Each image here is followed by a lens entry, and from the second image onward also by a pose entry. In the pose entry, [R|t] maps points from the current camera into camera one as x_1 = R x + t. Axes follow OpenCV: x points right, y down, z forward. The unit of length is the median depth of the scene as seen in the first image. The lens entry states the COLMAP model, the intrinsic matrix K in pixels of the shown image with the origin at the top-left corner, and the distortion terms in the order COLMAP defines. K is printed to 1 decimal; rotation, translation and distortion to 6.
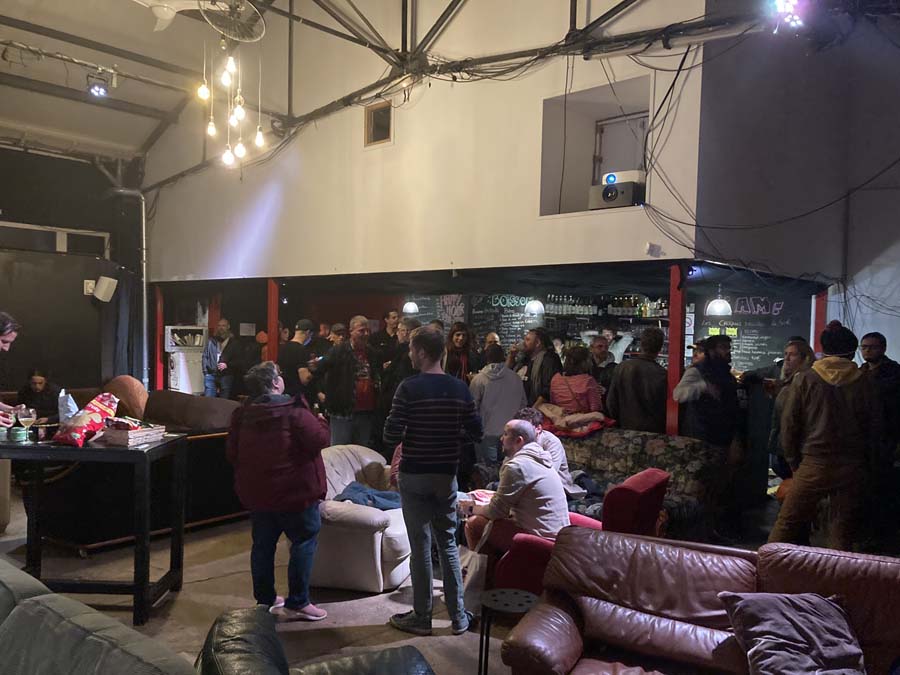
lens RADIAL K [[738.6, 0, 448.0], [0, 738.6, 338.6], [0, 0, 1]] dist [0.062959, -0.002110]
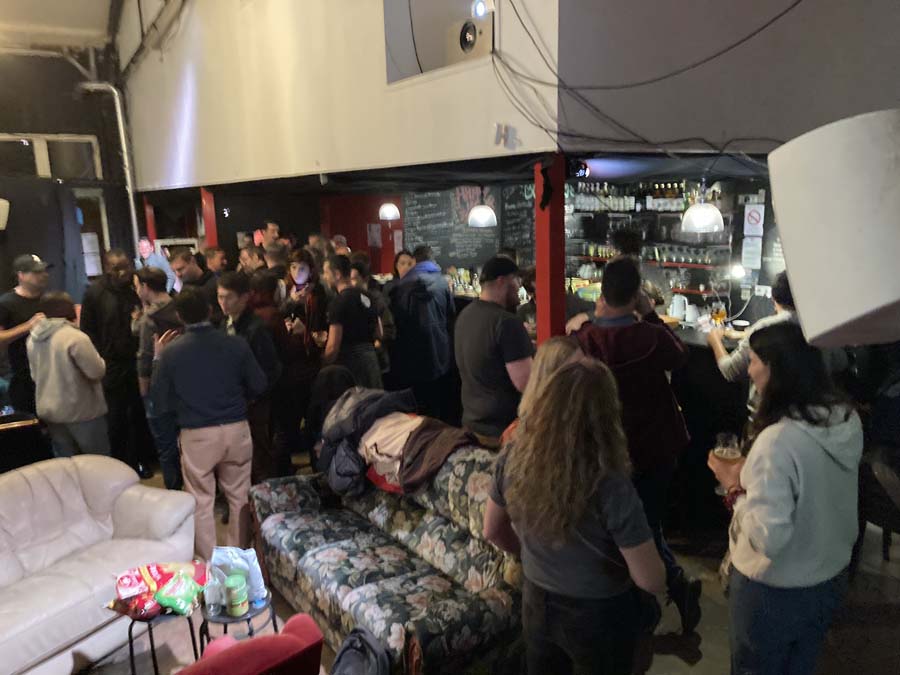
lens RADIAL K [[738.6, 0, 451.5], [0, 738.6, 338.1], [0, 0, 1]] dist [0.062959, -0.002110]
pose [[0.949566, 0.008823, -0.313442, 0.255185], [0.047532, 0.984002, 0.171698, -0.041445], [0.309943, -0.177937, 0.933956, 0.269432]]
